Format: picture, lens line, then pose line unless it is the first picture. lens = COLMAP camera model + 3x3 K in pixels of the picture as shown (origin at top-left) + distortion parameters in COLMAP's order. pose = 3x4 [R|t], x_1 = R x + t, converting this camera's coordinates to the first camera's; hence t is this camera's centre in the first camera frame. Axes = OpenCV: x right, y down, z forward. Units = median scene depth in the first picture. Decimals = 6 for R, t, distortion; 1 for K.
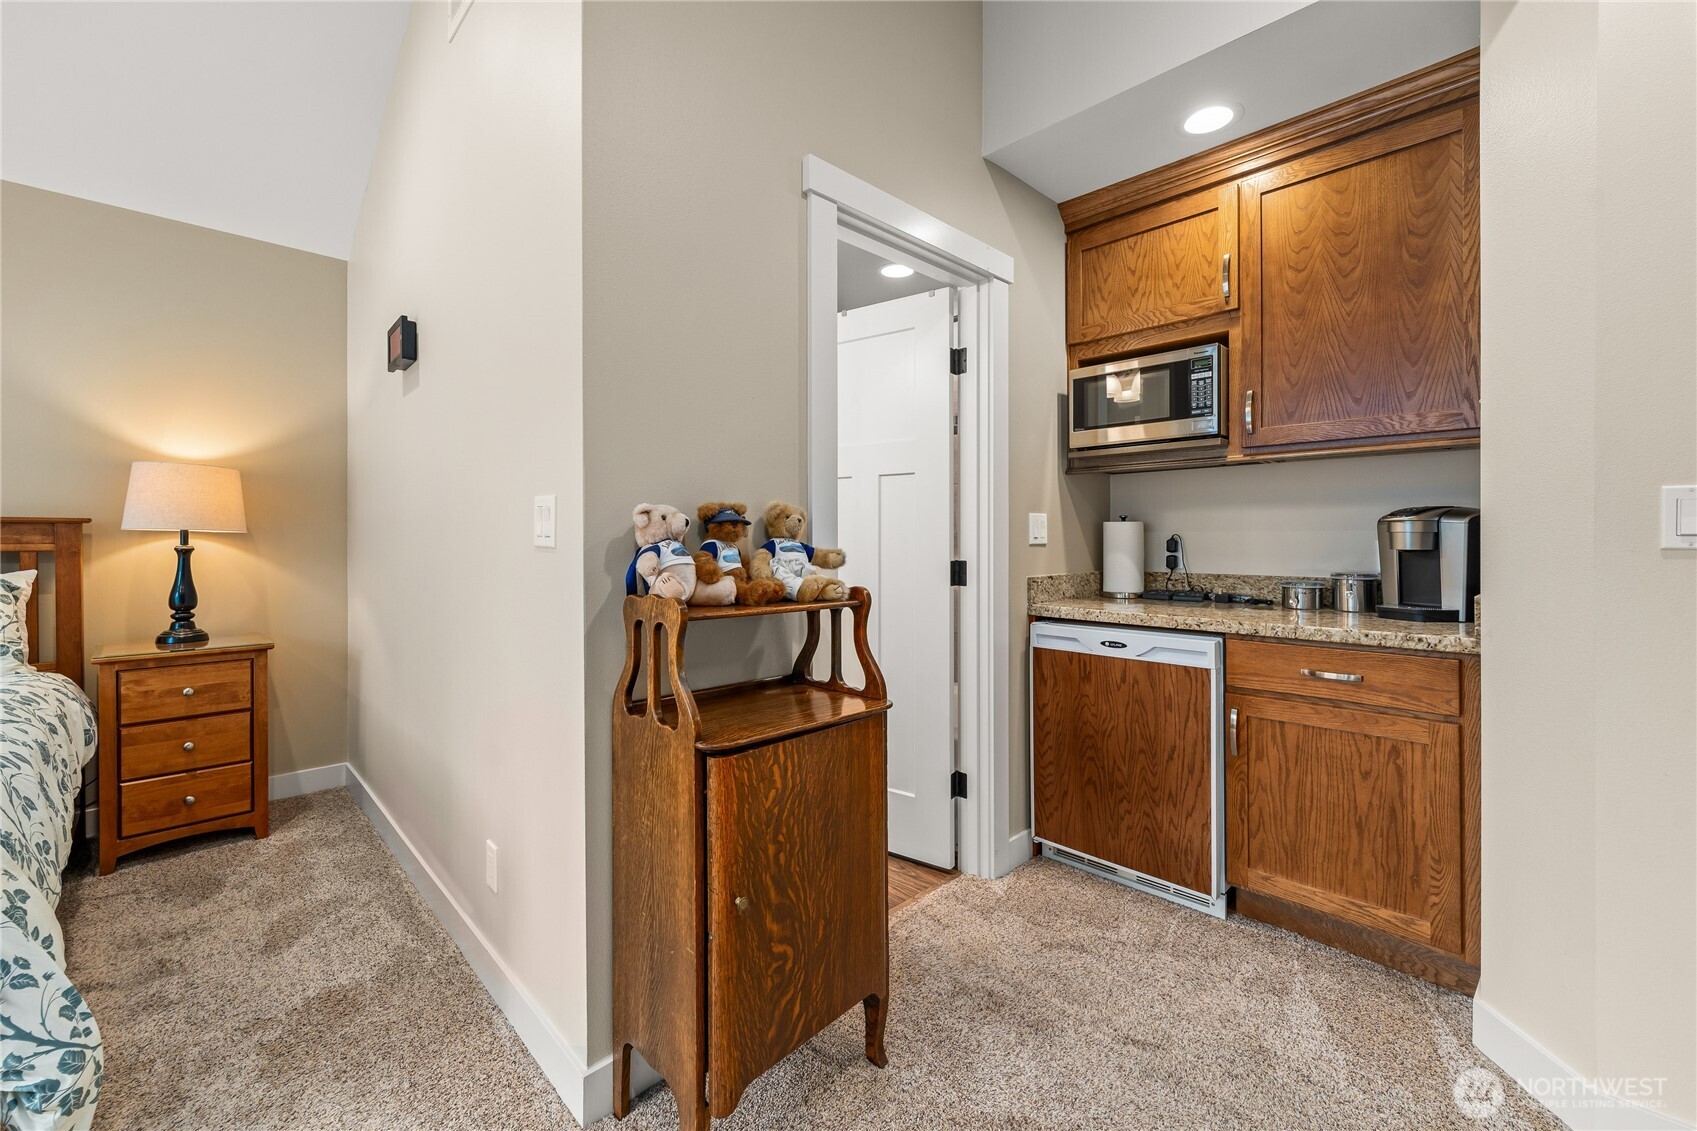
lens RADIAL K [[699.1, 0, 855.5], [0, 699.1, 539.6], [0, 0, 1]] dist [0.004162, -0.002370]
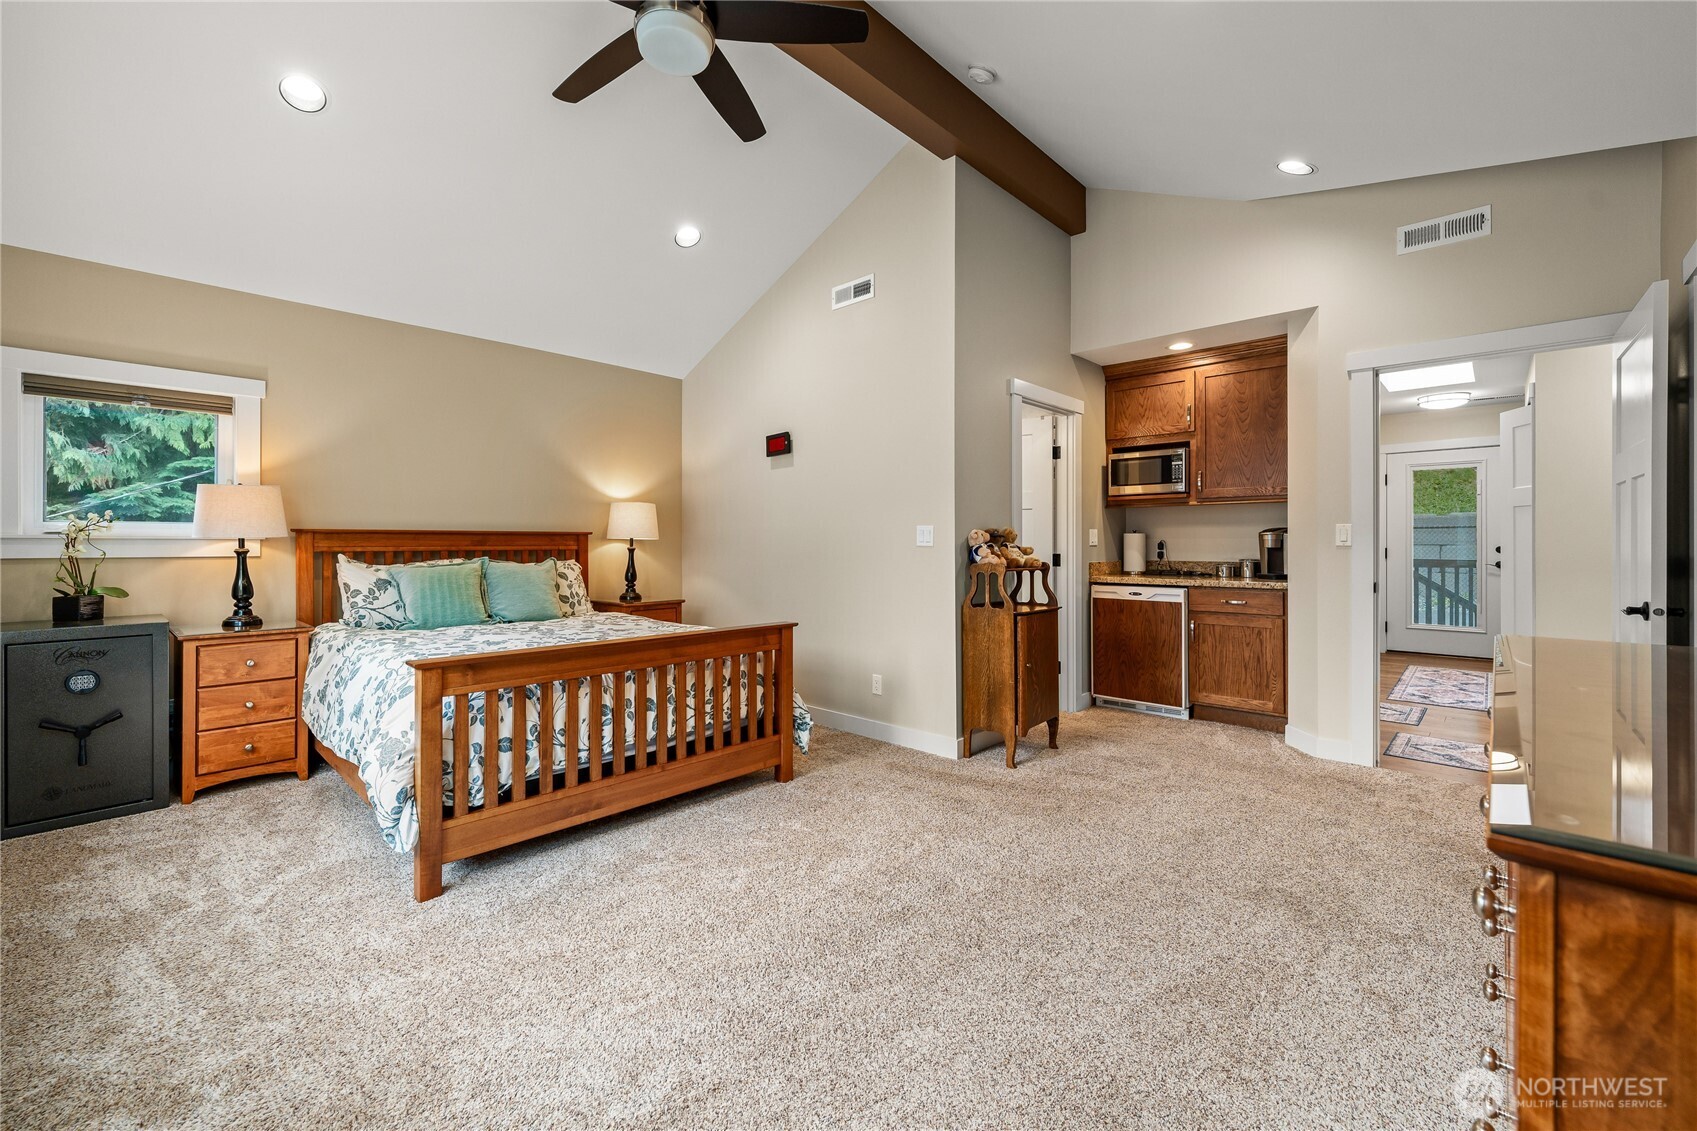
lens RADIAL K [[699.1, 0, 849.8], [0, 699.1, 543.7], [0, 0, 1]] dist [0.004162, -0.002370]
pose [[0.999222, -0.000458, 0.039426, -0.546459], [0.000434, 1.000000, 0.000614, 0.000246], [-0.039426, -0.000596, 0.999222, -1.014903]]
